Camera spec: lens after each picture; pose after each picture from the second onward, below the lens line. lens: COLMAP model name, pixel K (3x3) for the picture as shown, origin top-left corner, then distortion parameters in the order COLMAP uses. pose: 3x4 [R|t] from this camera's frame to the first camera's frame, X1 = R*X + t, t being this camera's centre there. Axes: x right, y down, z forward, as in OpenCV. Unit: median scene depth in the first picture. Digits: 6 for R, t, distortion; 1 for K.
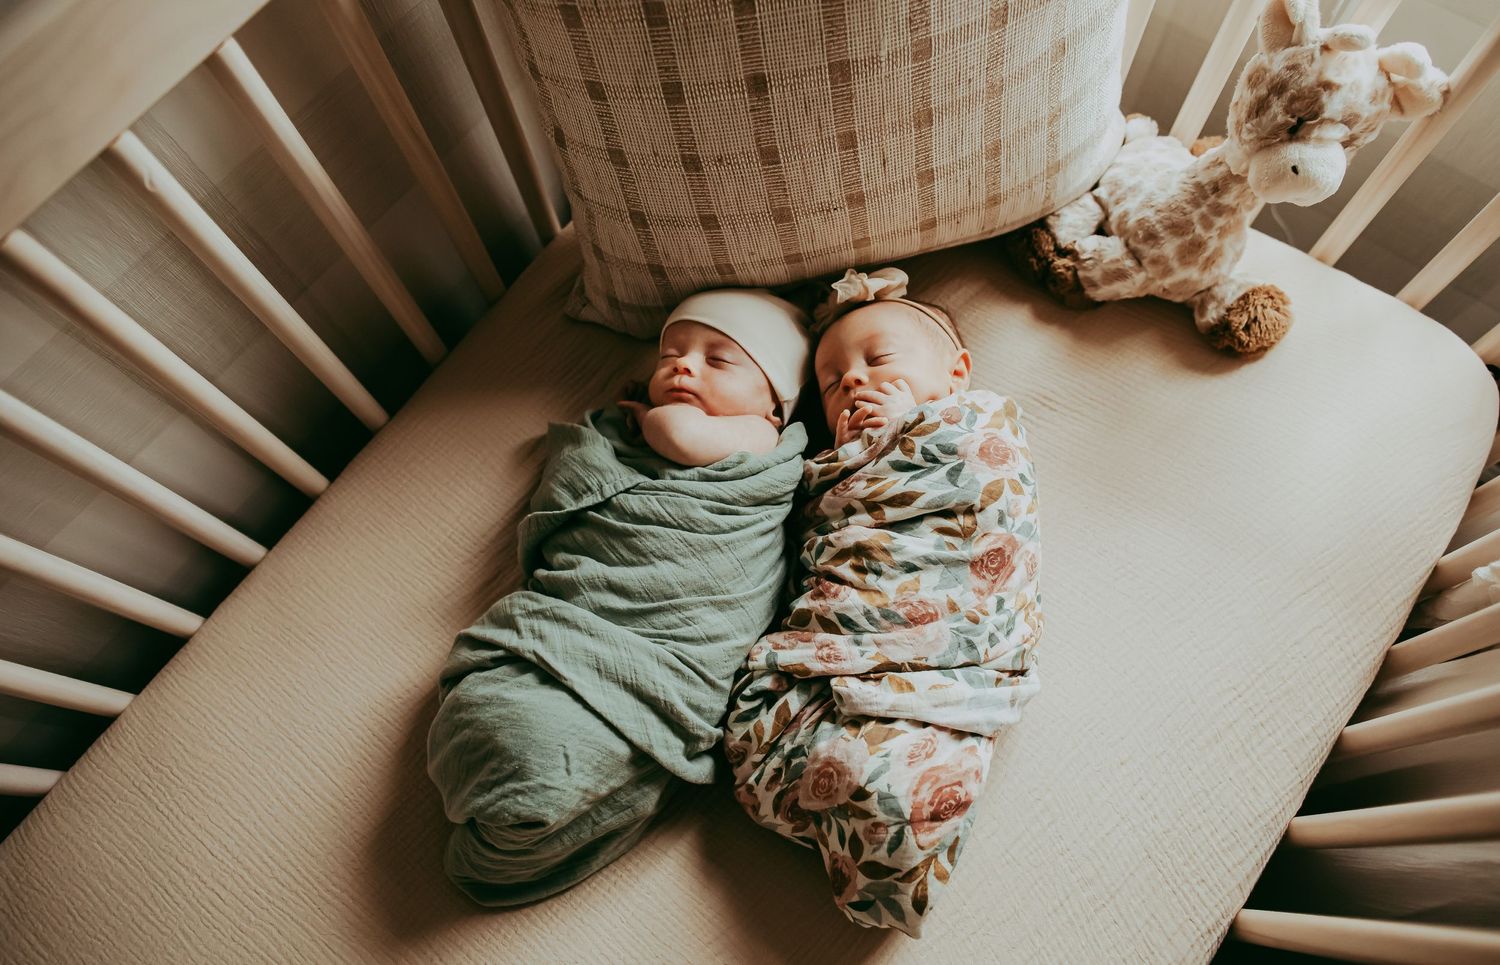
lens RADIAL K [[1072.6, 0, 790.3], [0, 1072.6, 498.4], [0, 0, 1]] dist [-0.004183, -0.000544]
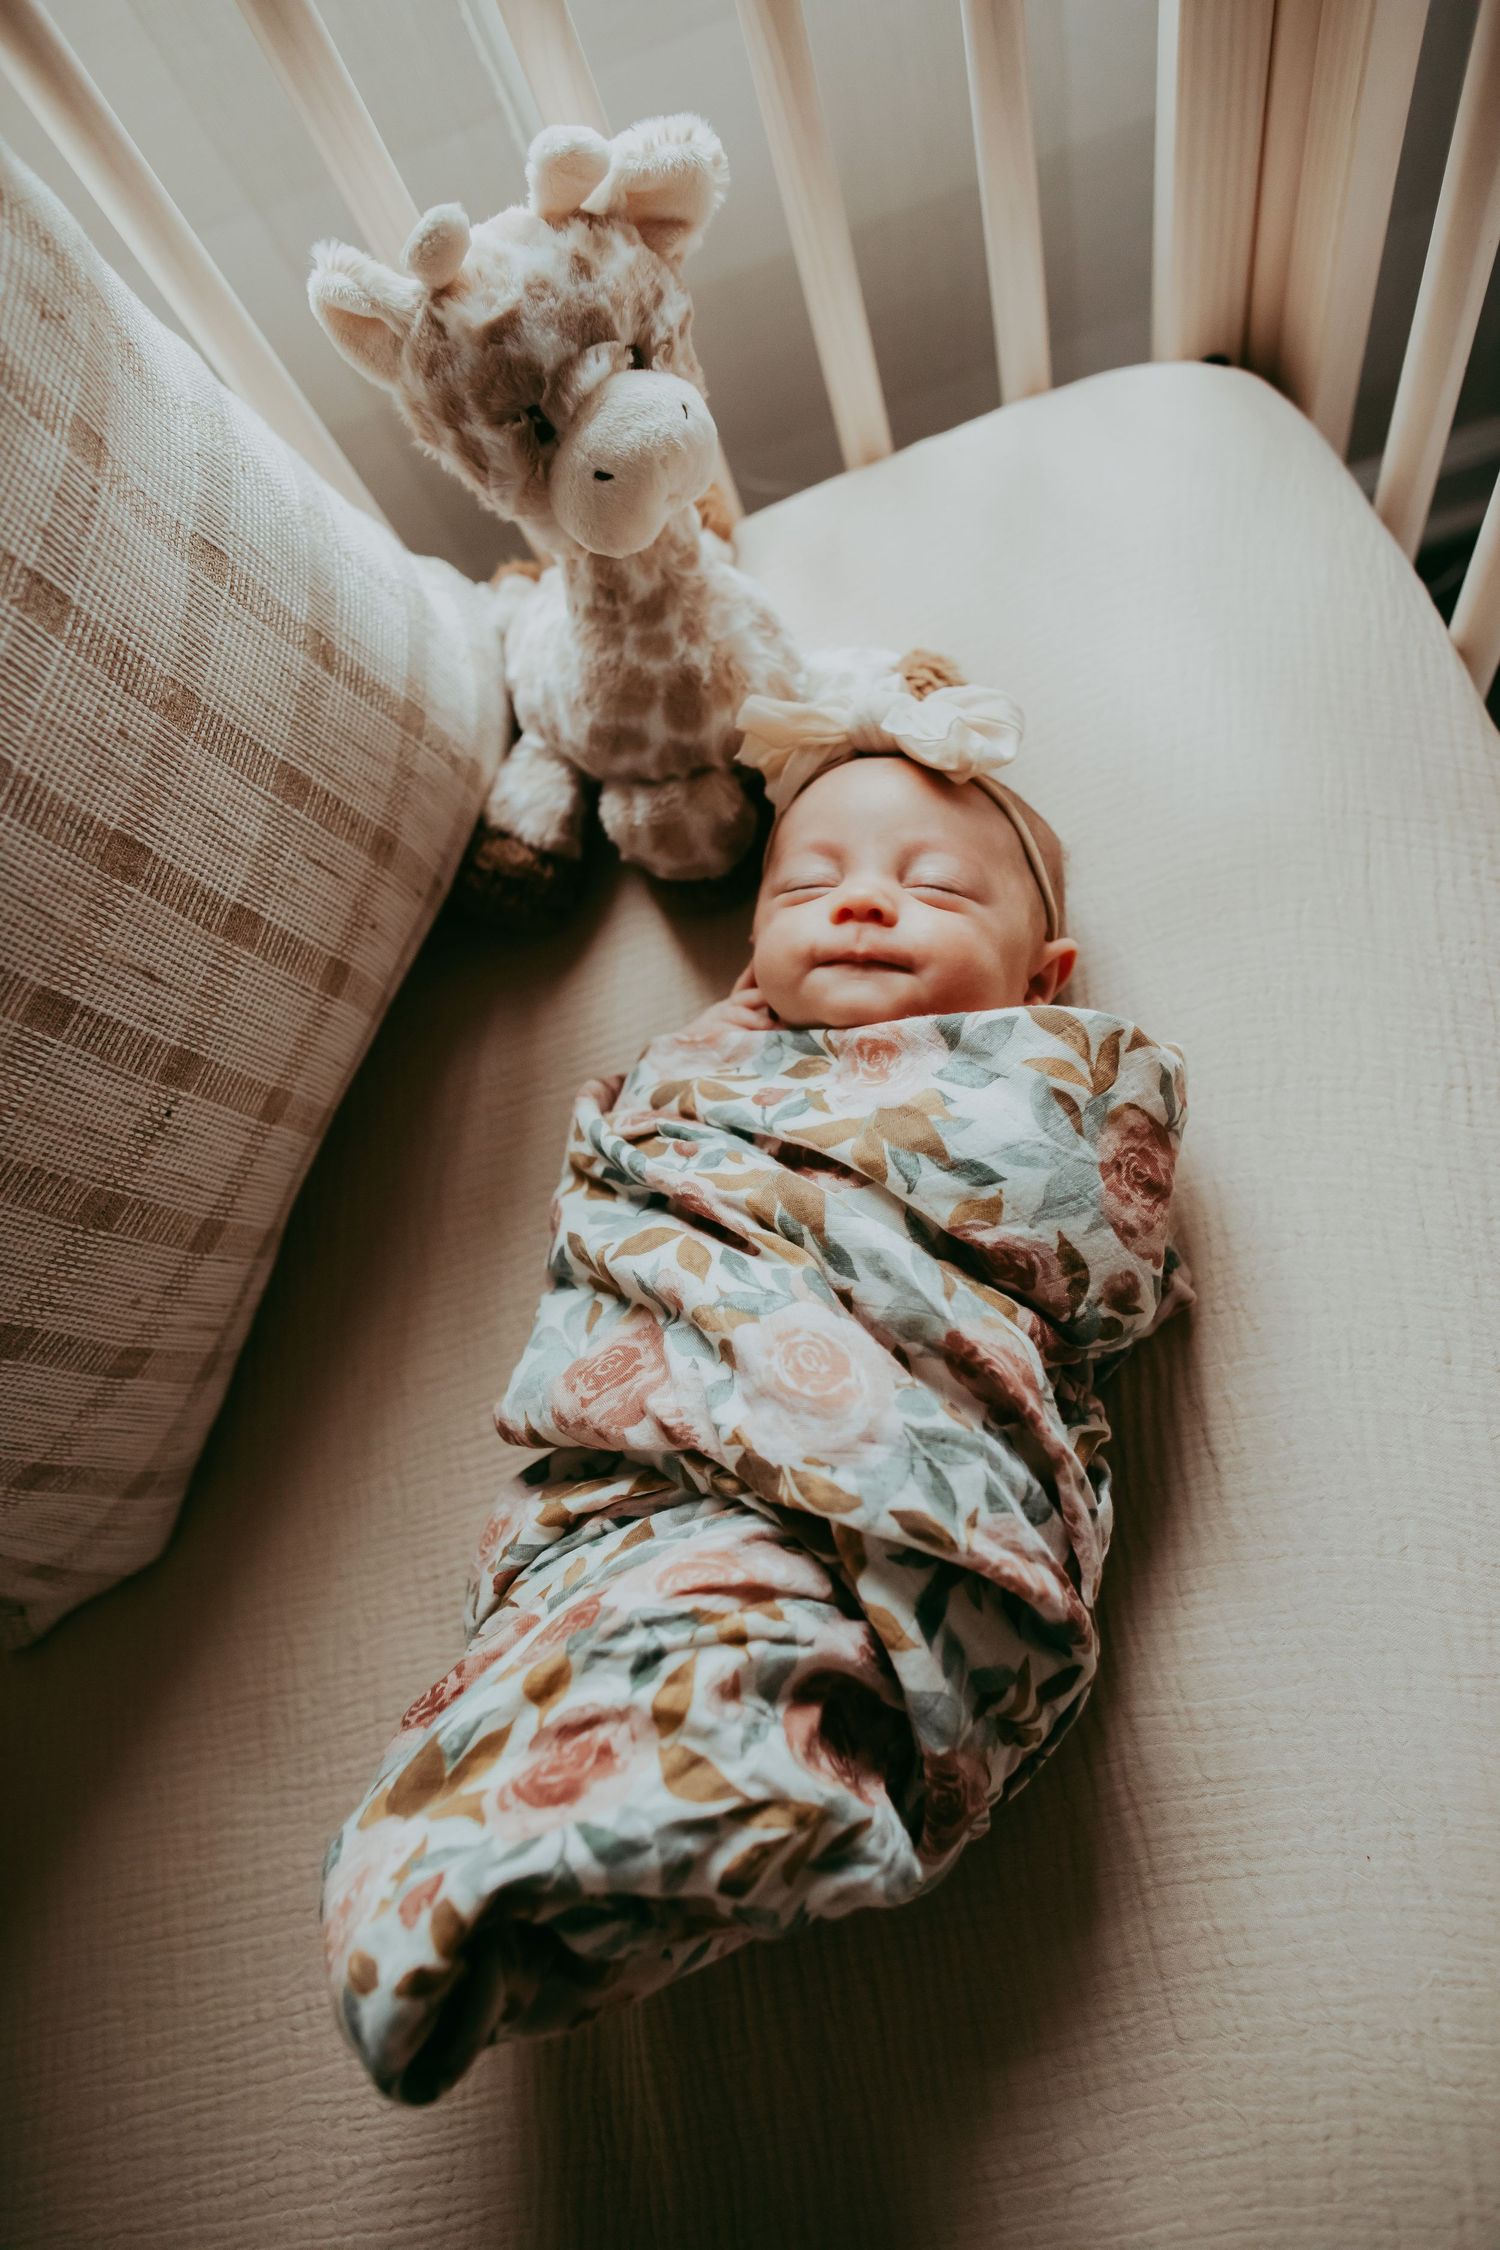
lens RADIAL K [[1582.6, 0, 746.0], [0, 1582.6, 1123.6], [0, 0, 1]] dist [-0.050949, 0.038828]
pose [[0.616165, -0.776090, 0.134259, 0.102251], [0.785319, 0.618387, -0.029512, -0.047207], [-0.060120, 0.123621, 0.990507, 0.302083]]
